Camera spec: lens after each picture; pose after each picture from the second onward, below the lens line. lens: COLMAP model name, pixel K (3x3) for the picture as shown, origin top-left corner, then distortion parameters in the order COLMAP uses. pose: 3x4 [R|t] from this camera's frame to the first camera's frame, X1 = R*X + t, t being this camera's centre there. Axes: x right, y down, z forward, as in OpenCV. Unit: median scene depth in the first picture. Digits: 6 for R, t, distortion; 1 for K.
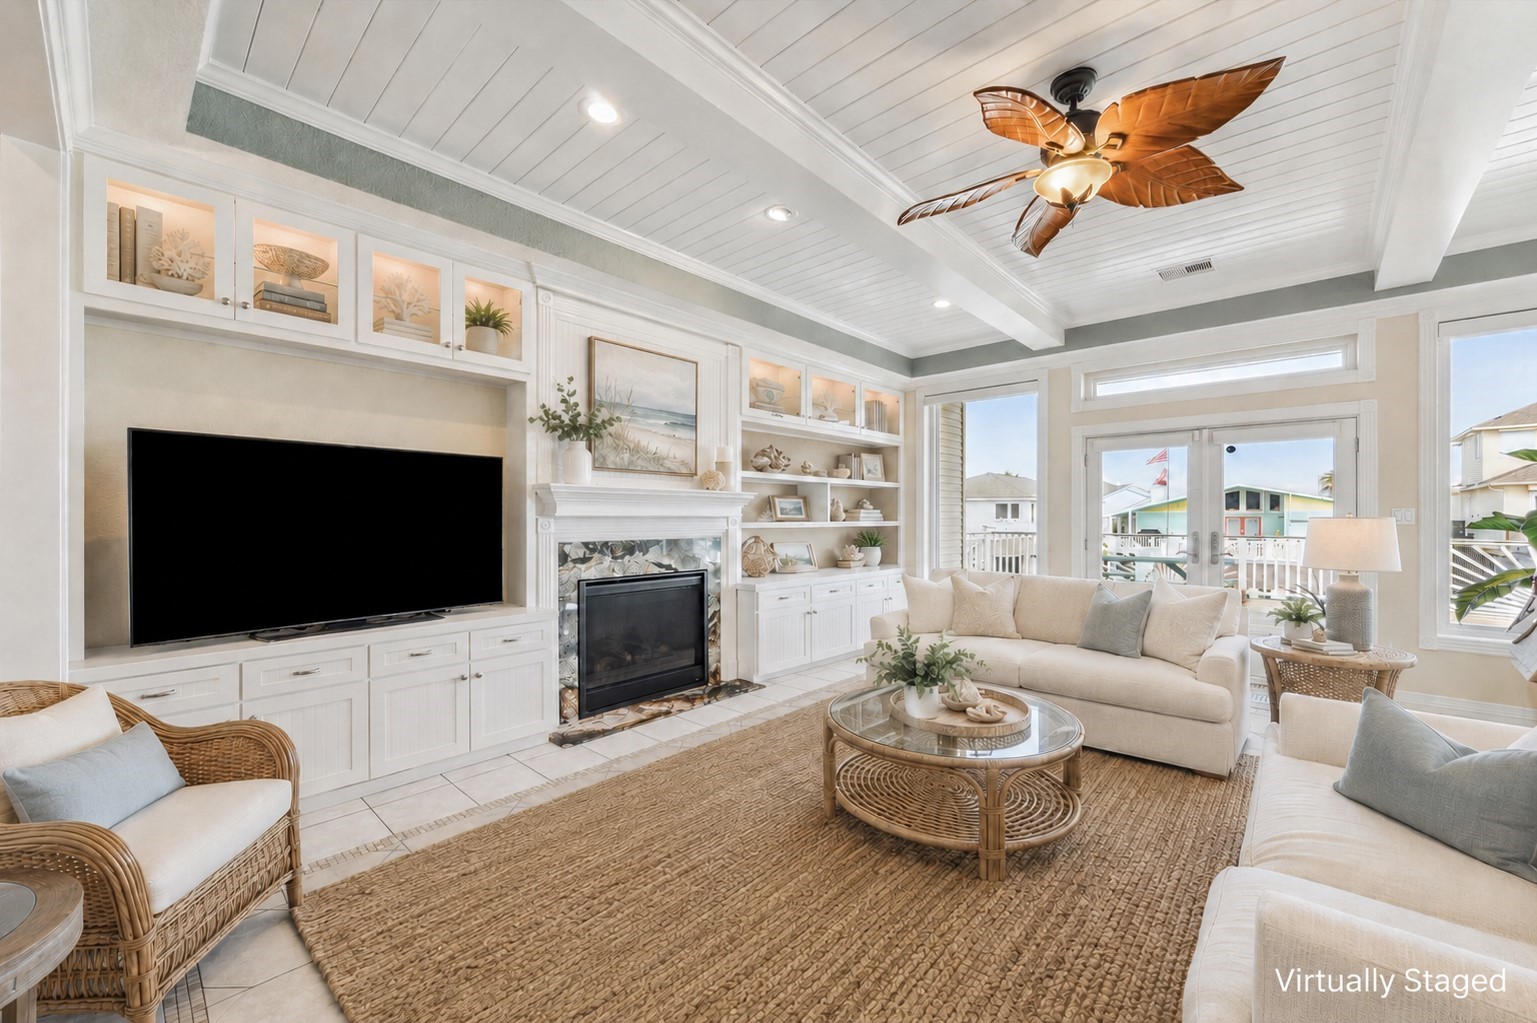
lens RADIAL K [[600.3, 0, 763.7], [0, 600.3, 516.0], [0, 0, 1]] dist [-0.001223, 0.000032]
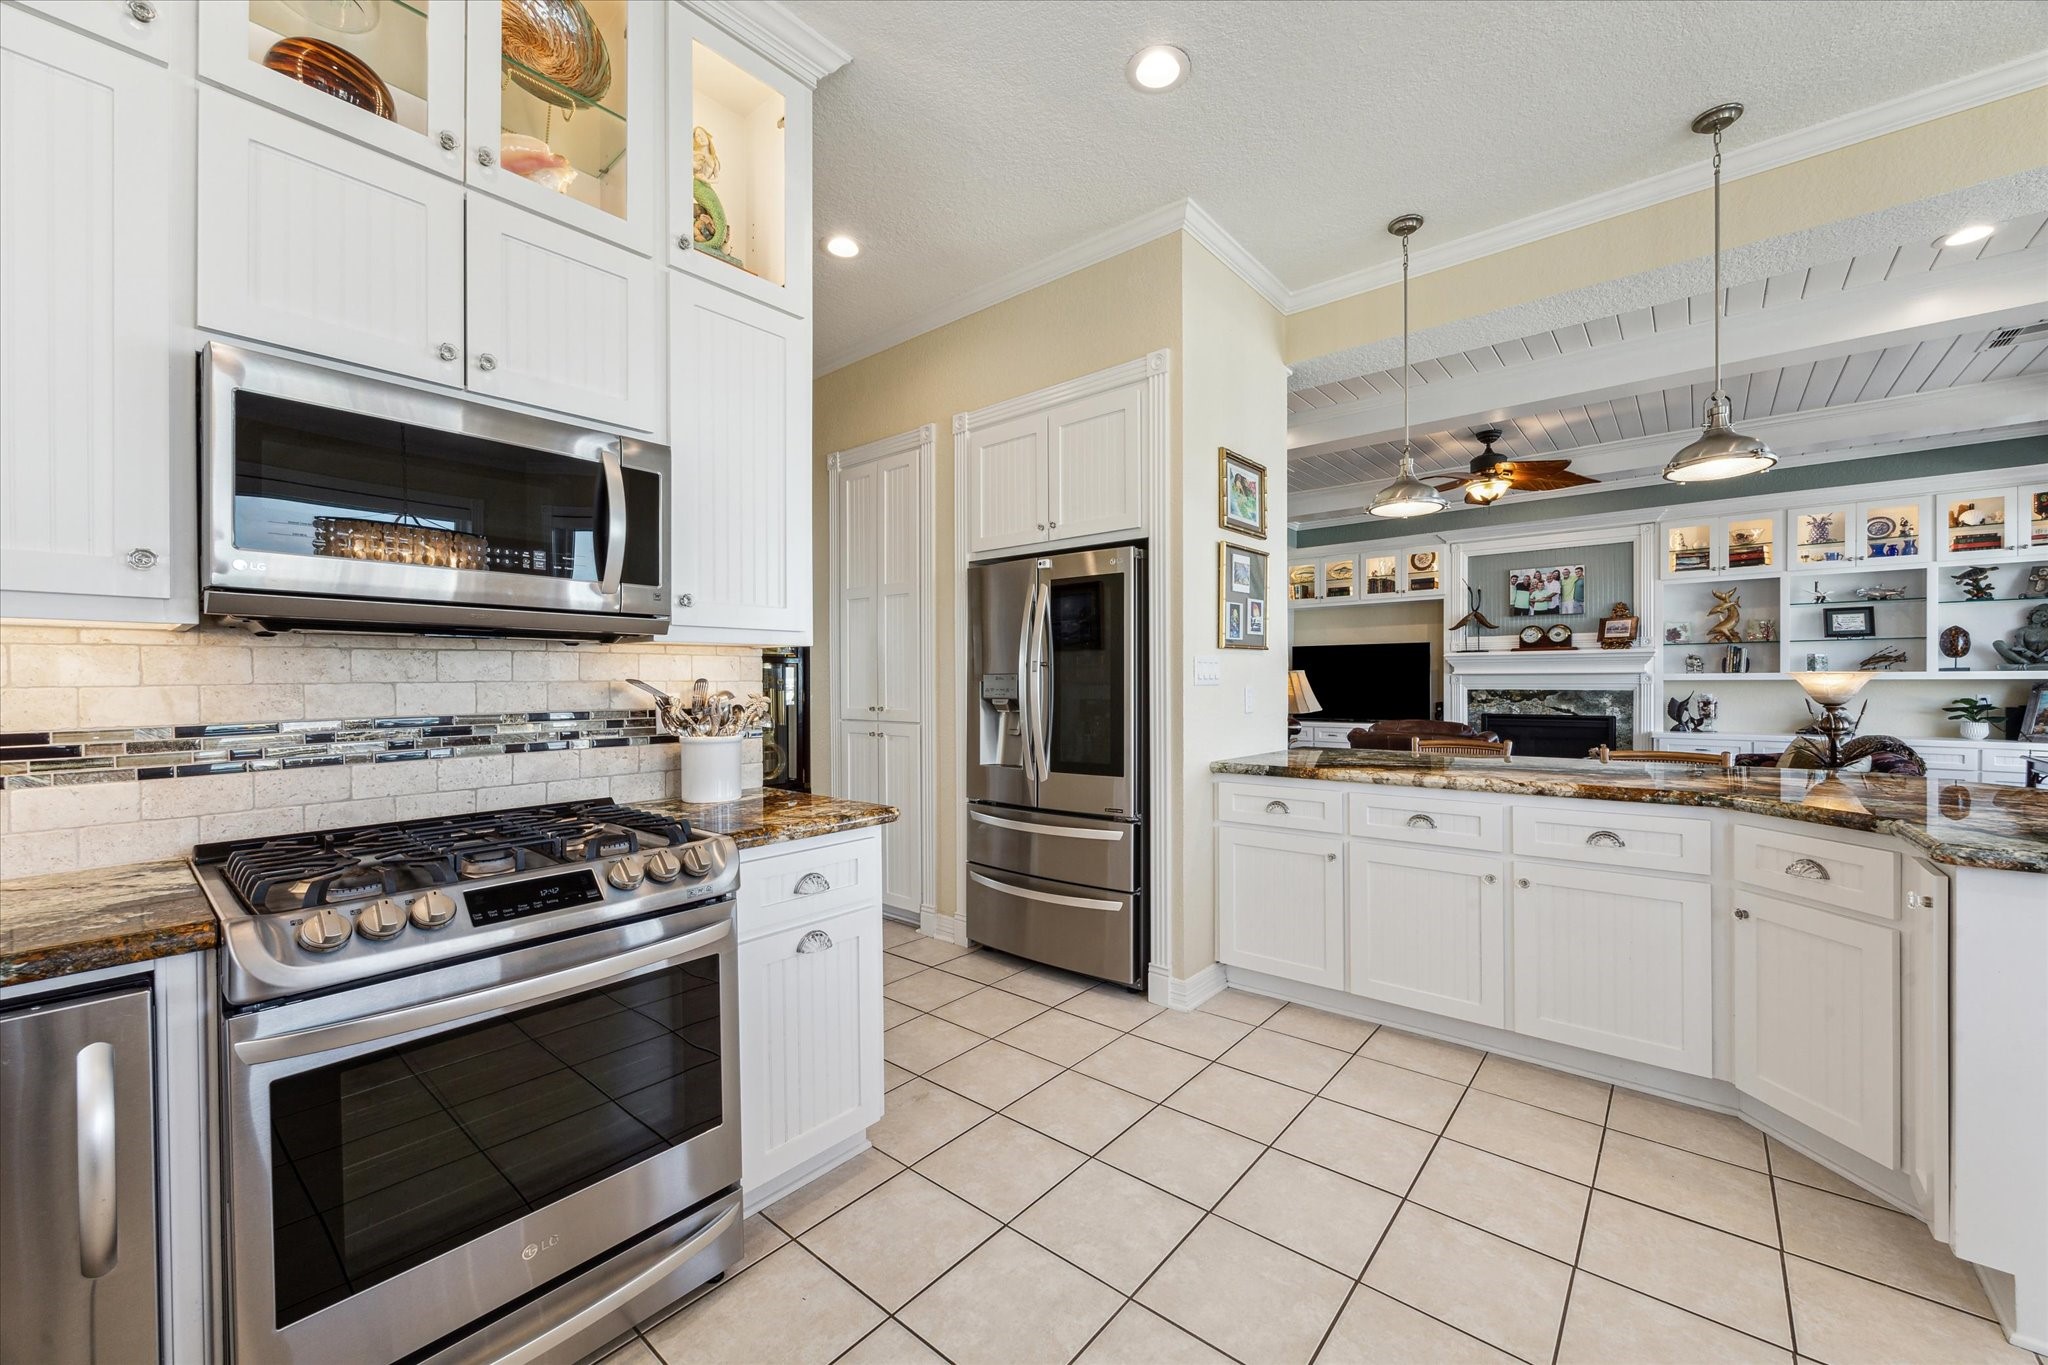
lens RADIAL K [[799.9, 0, 1028.1], [0, 799.9, 680.2], [0, 0, 1]] dist [-0.001223, 0.000032]
pose [[0.043999, 0.005703, -0.999015, 0.622559], [0.001425, 0.999982, 0.005772, 0.000850], [0.999031, -0.001677, 0.043990, -0.116696]]
